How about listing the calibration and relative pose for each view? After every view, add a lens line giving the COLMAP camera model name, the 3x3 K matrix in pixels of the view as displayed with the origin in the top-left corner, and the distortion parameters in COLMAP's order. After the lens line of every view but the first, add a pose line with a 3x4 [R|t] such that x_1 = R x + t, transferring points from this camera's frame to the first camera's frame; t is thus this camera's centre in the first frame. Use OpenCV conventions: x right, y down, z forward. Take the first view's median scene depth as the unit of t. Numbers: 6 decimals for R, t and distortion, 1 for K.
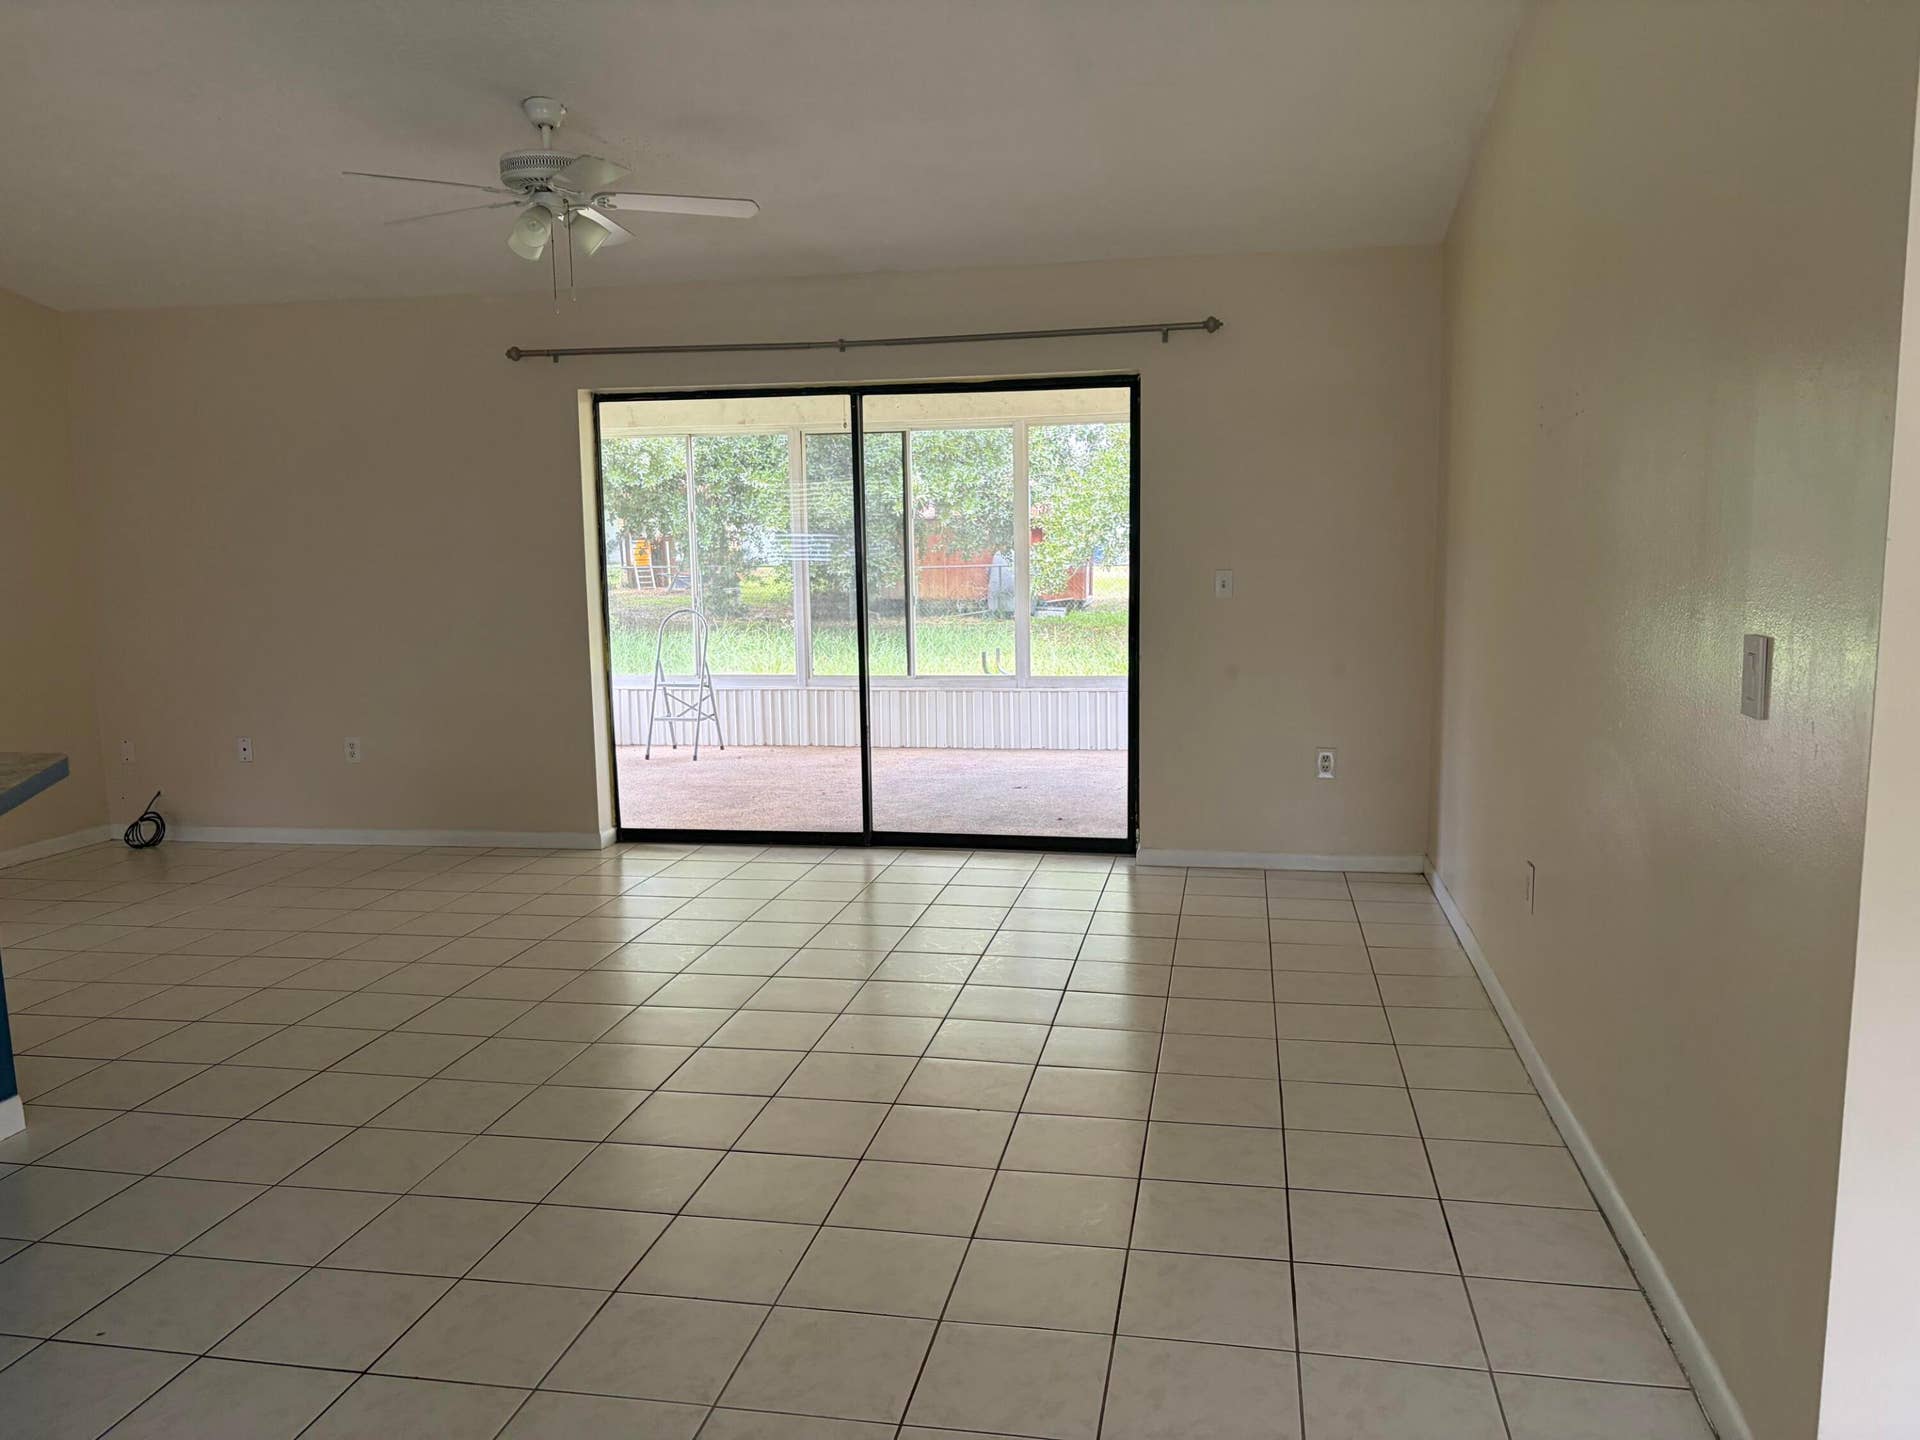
lens RADIAL K [[1464.7, 0, 962.1], [0, 1464.7, 740.5], [0, 0, 1]] dist [0.002324, -0.006769]
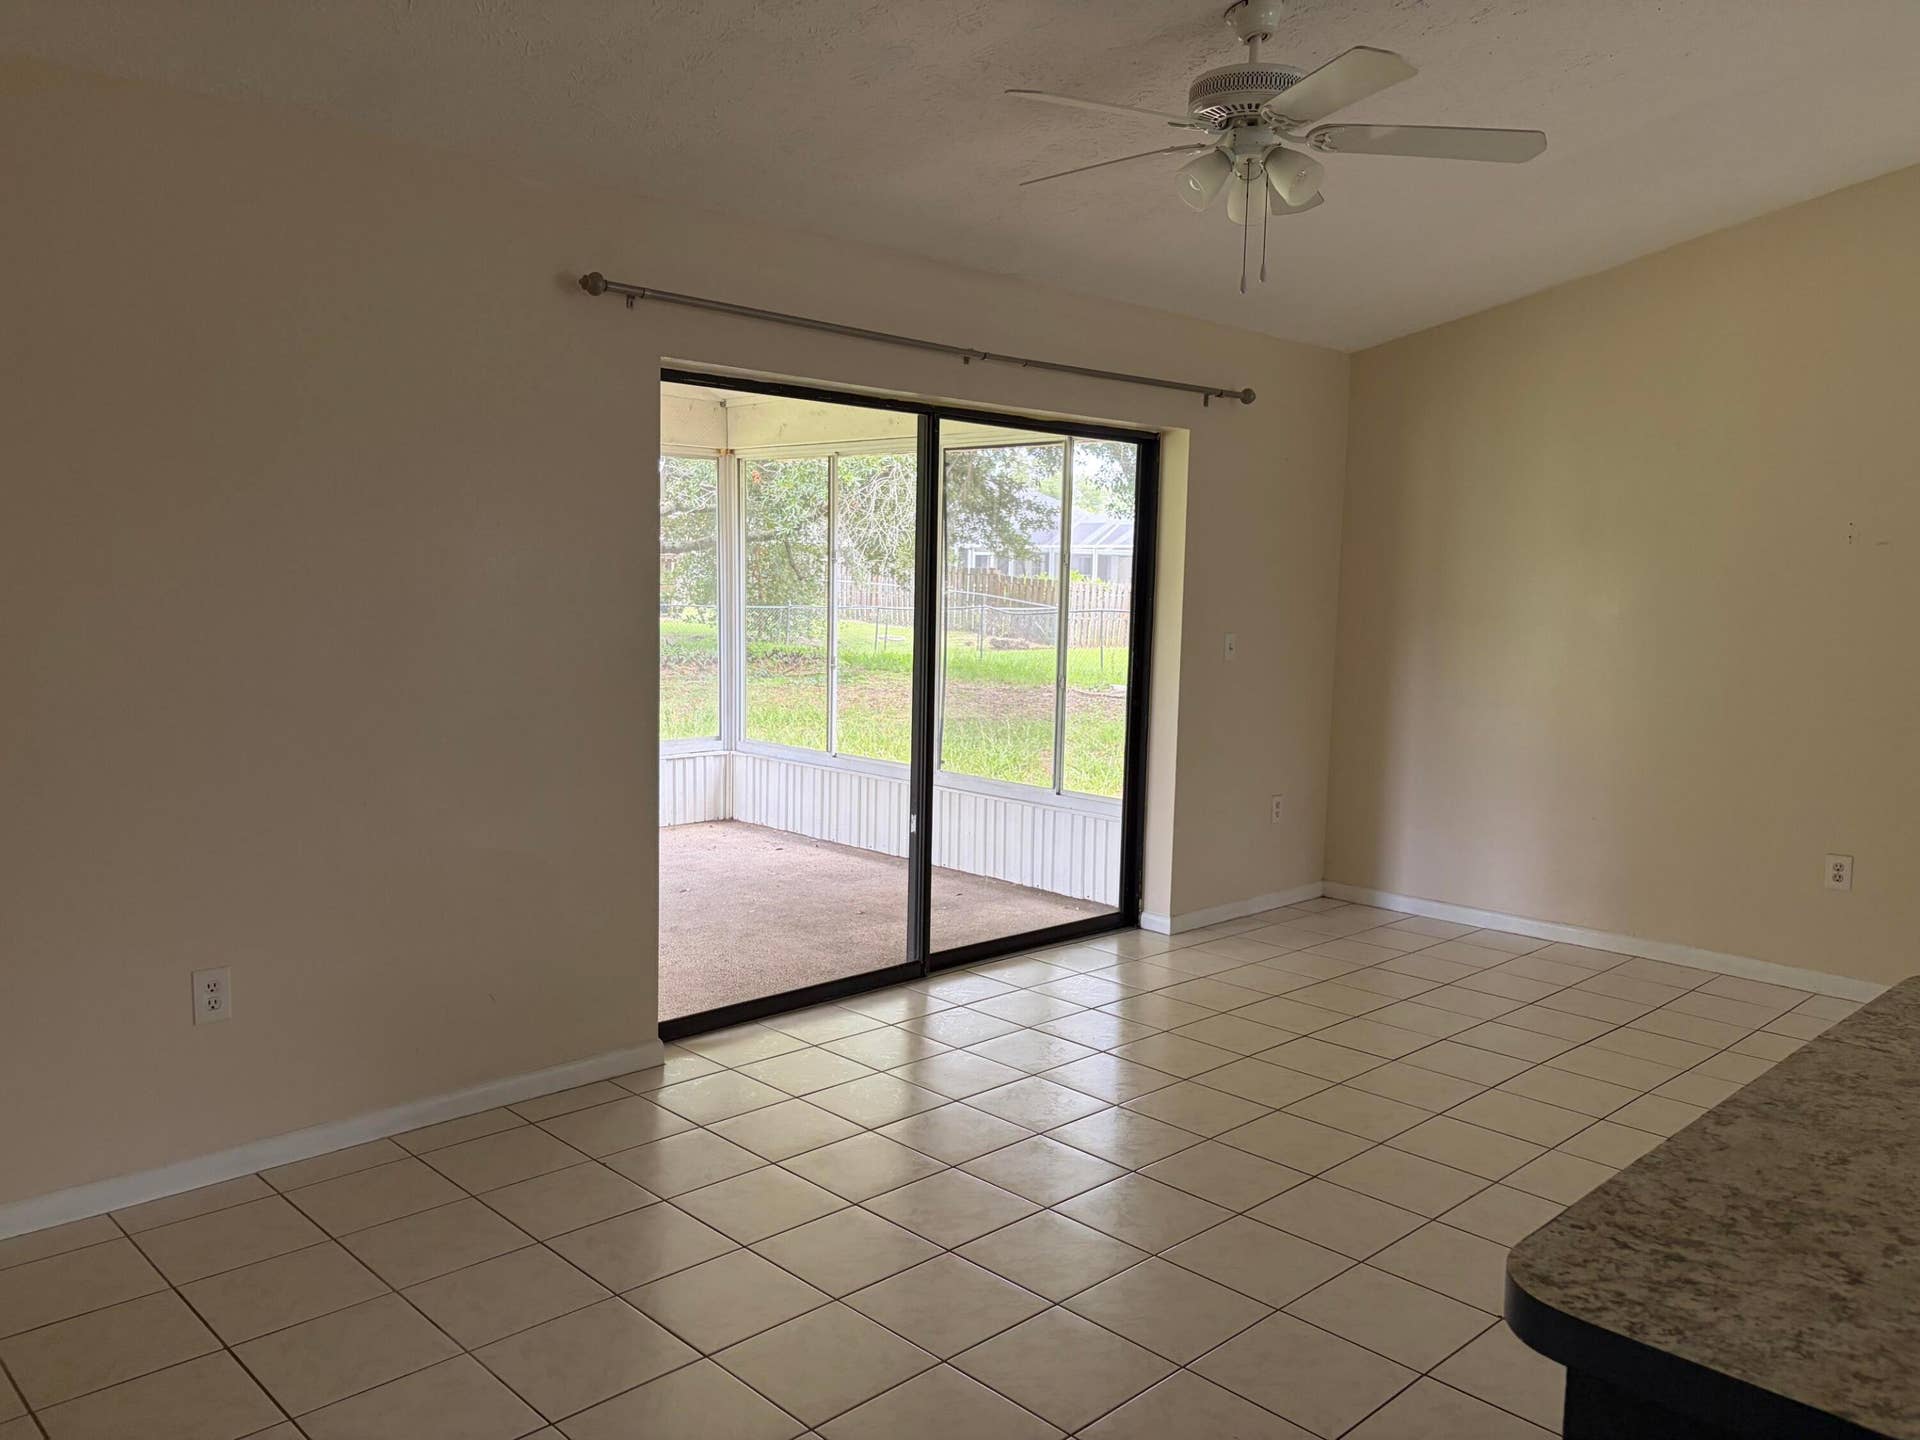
lens RADIAL K [[1464.7, 0, 962.1], [0, 1464.7, 740.5], [0, 0, 1]] dist [0.002324, -0.006769]
pose [[0.569350, -0.065492, 0.819482, -0.706355], [0.084919, 0.996175, 0.020614, -0.072156], [-0.817697, 0.057853, 0.572734, 0.521429]]
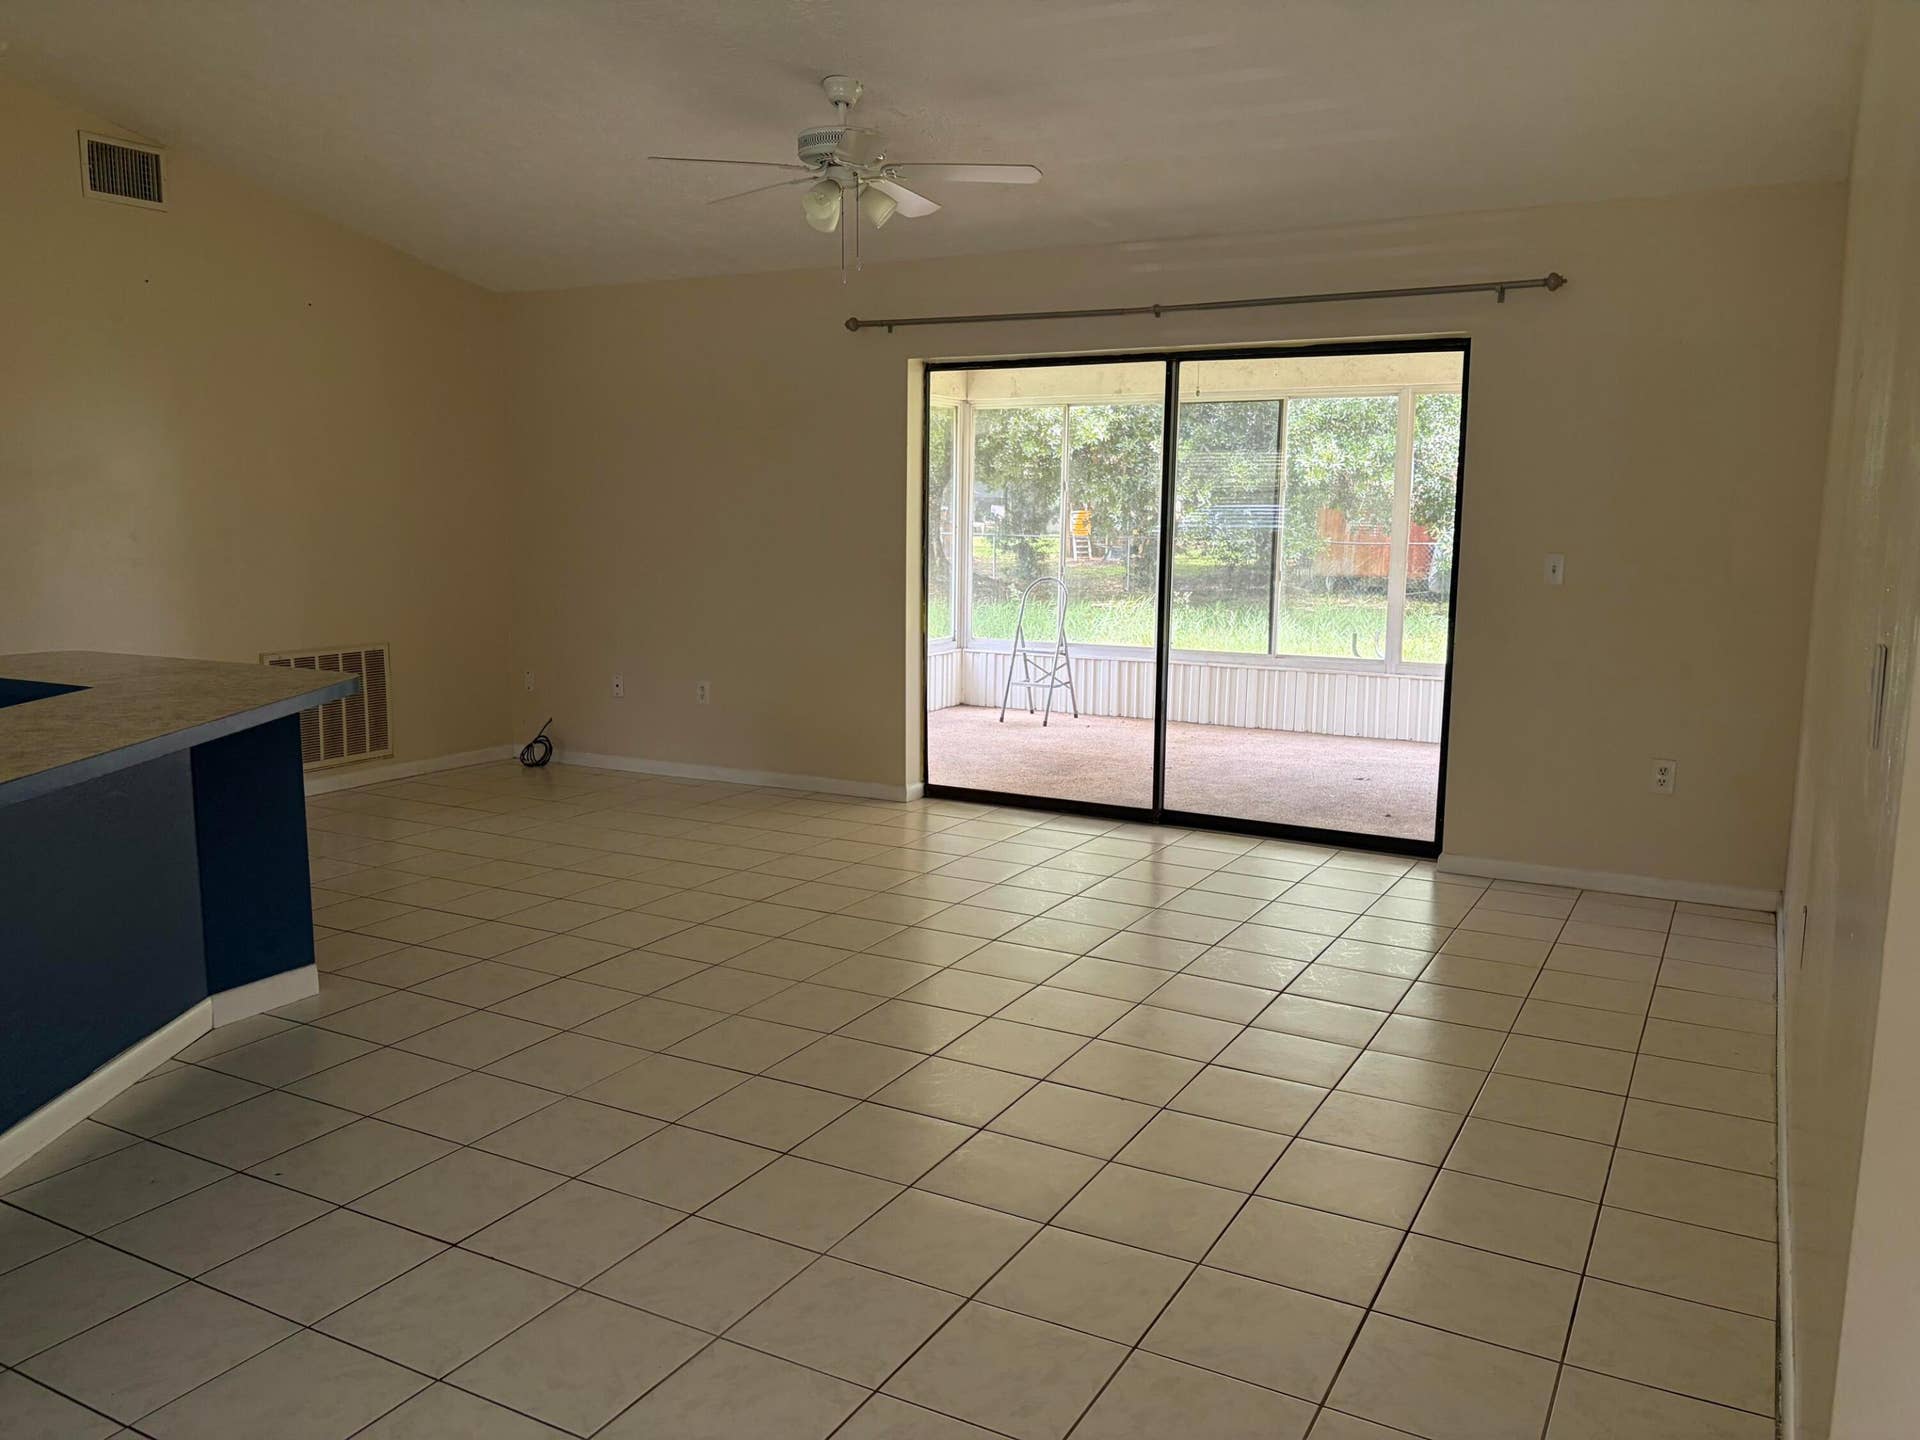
lens RADIAL K [[1459.7, 0, 960.0], [0, 1459.7, 720.0], [0, 0, 1]] dist [0.171787, -0.547711]
pose [[0.947320, 0.070109, -0.312520, 0.113261], [-0.068824, 0.997514, 0.015152, -0.002754], [0.312805, 0.007155, 0.949790, 0.023164]]
